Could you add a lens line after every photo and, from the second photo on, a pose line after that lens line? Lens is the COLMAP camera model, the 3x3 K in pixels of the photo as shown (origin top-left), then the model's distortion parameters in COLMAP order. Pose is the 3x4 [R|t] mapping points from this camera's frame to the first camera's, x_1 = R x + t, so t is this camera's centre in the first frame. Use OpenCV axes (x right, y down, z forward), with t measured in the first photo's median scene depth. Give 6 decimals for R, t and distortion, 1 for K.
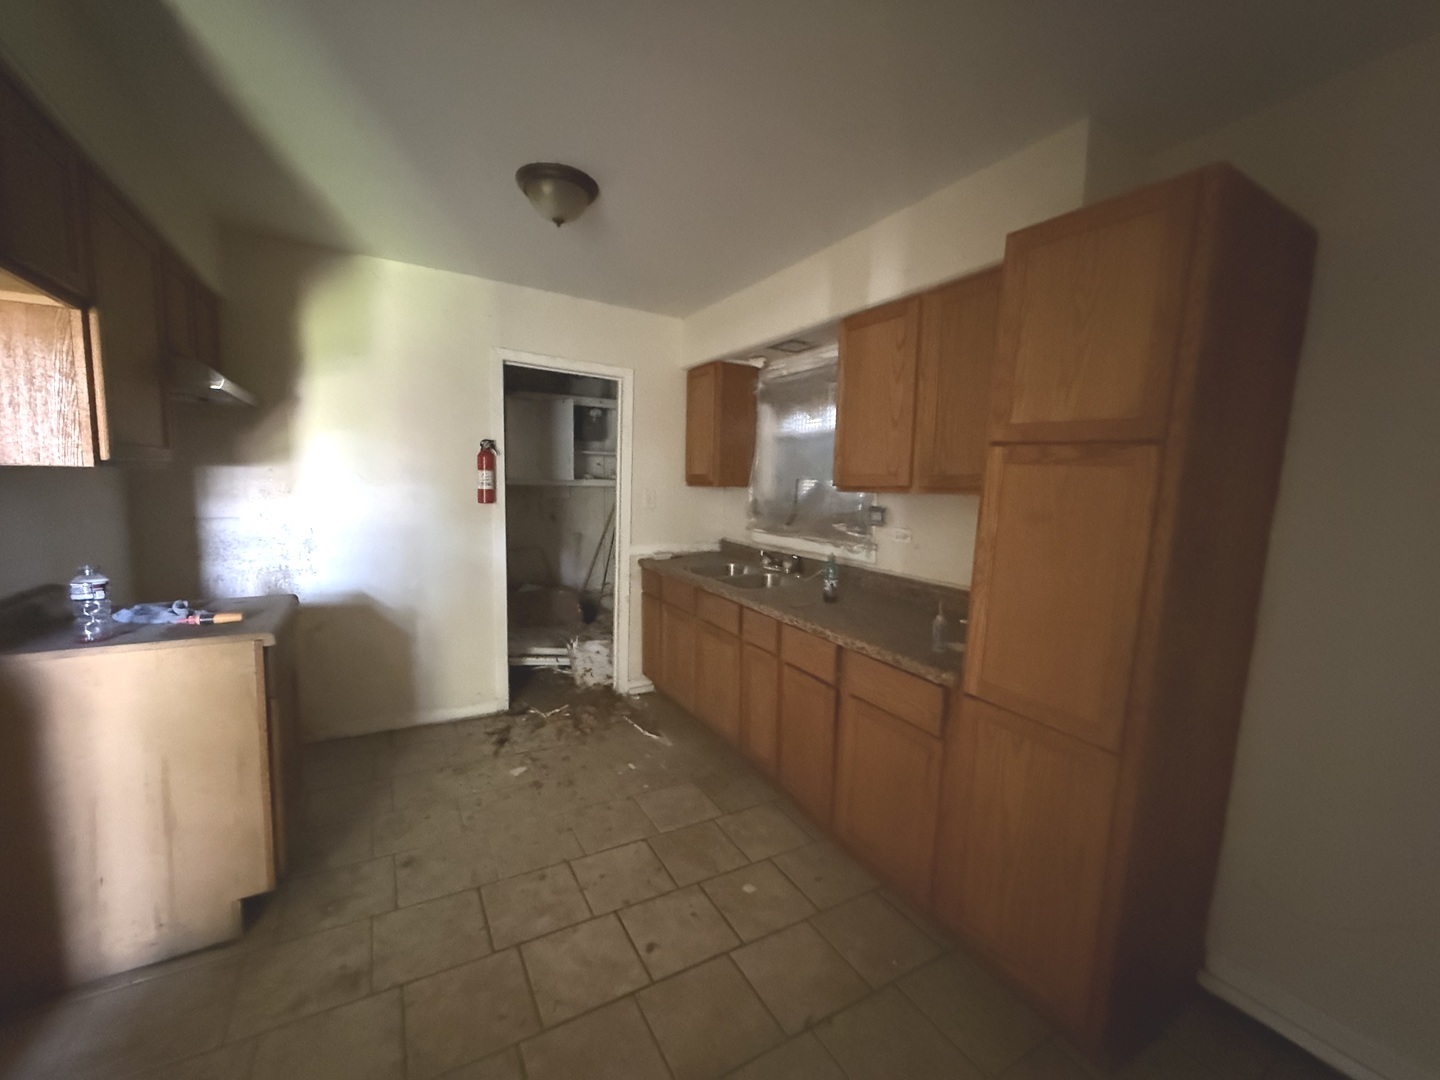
lens RADIAL K [[570.2, 0, 718.4], [0, 570.2, 541.2], [0, 0, 1]] dist [0.001649, 0.000390]
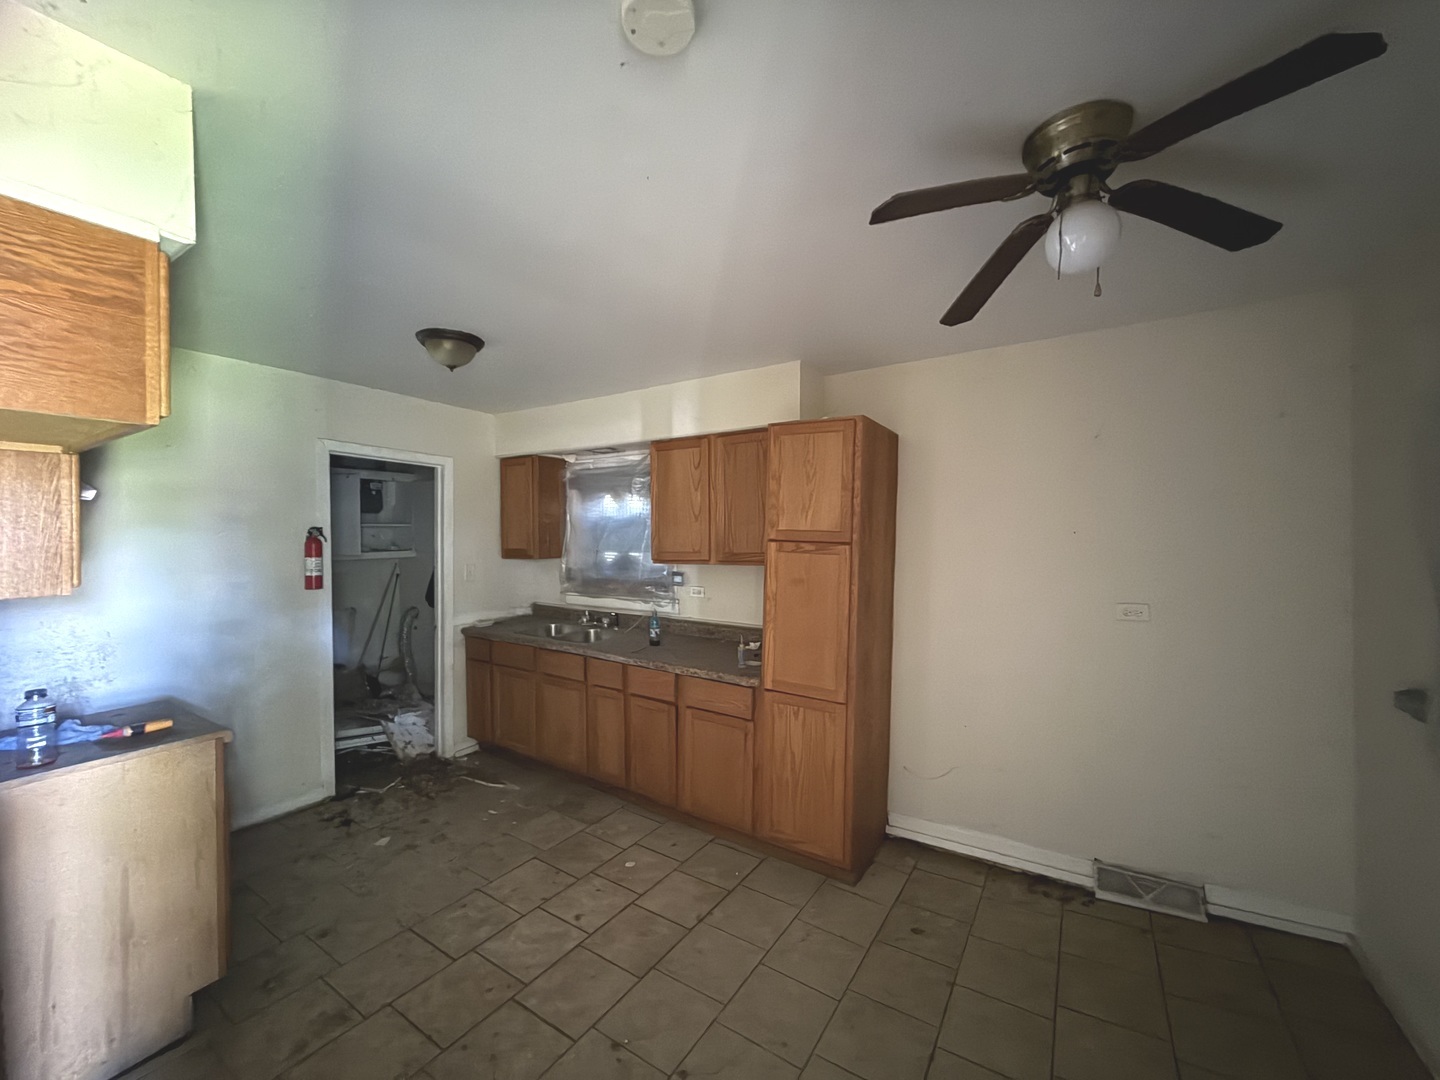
lens RADIAL K [[570.2, 0, 718.4], [0, 570.2, 541.2], [0, 0, 1]] dist [0.001649, 0.000390]
pose [[0.888735, -0.034678, 0.457108, -0.265788], [0.072033, 0.995312, -0.064543, -0.039308], [-0.452726, 0.090288, 0.887066, -0.275820]]
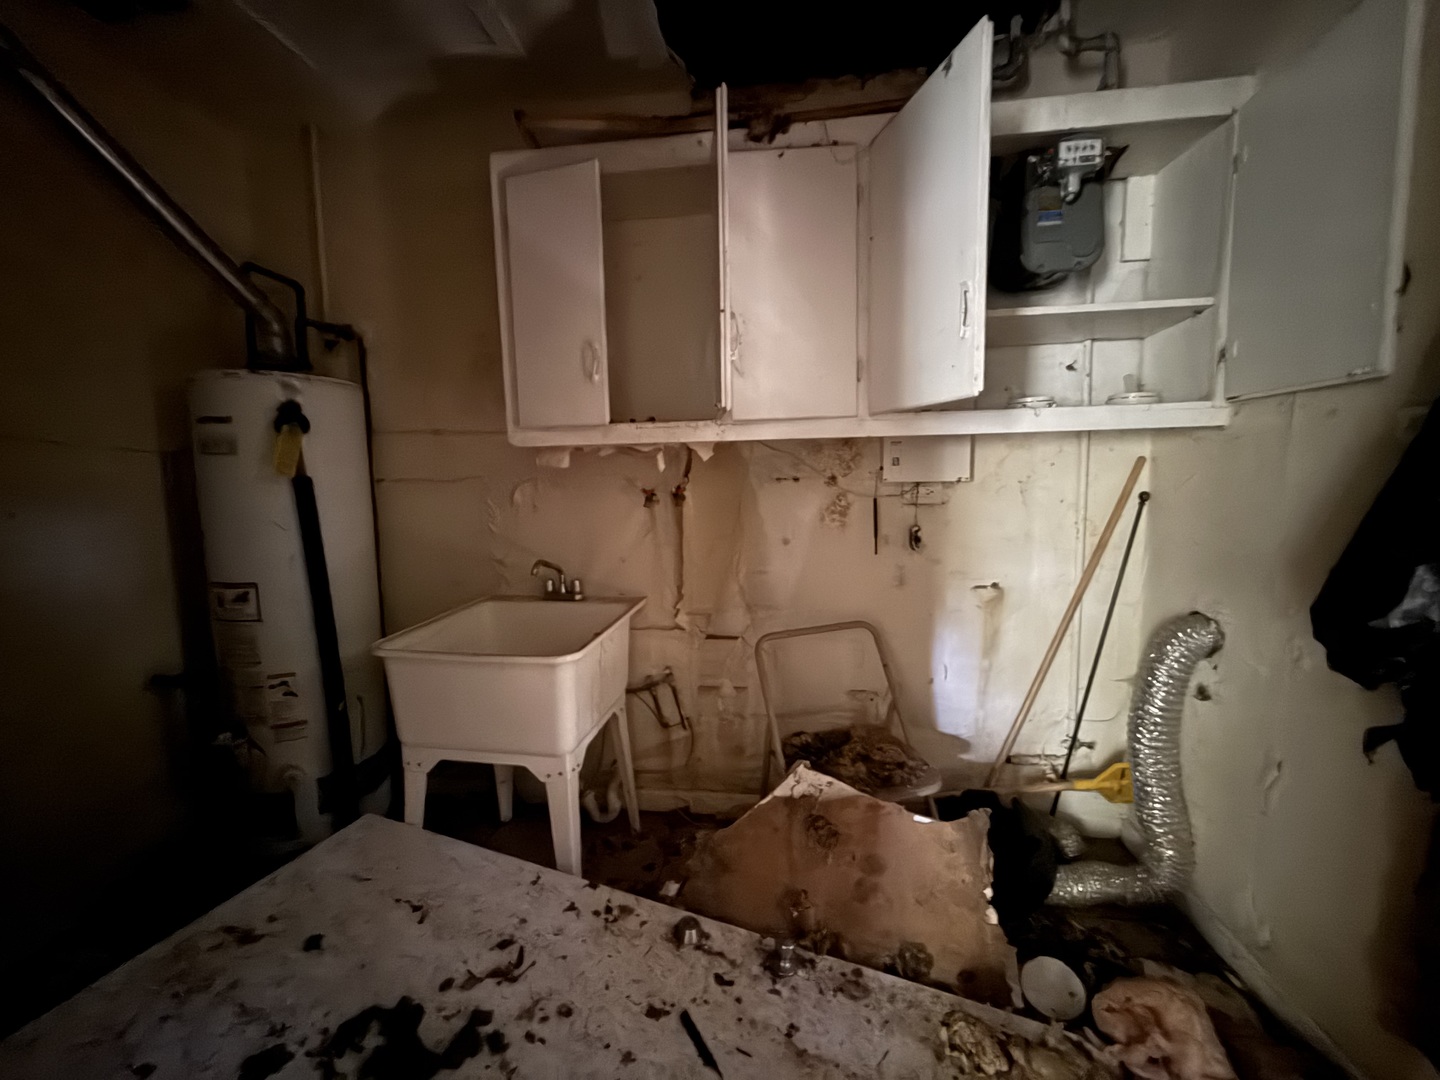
lens RADIAL K [[570.2, 0, 718.4], [0, 570.2, 541.2], [0, 0, 1]] dist [0.001649, 0.000390]
pose [[0.777764, 0.026547, -0.627995, -0.325795], [-0.026529, 0.999604, 0.009399, -0.076617], [0.627996, 0.009350, 0.778161, 1.289386]]
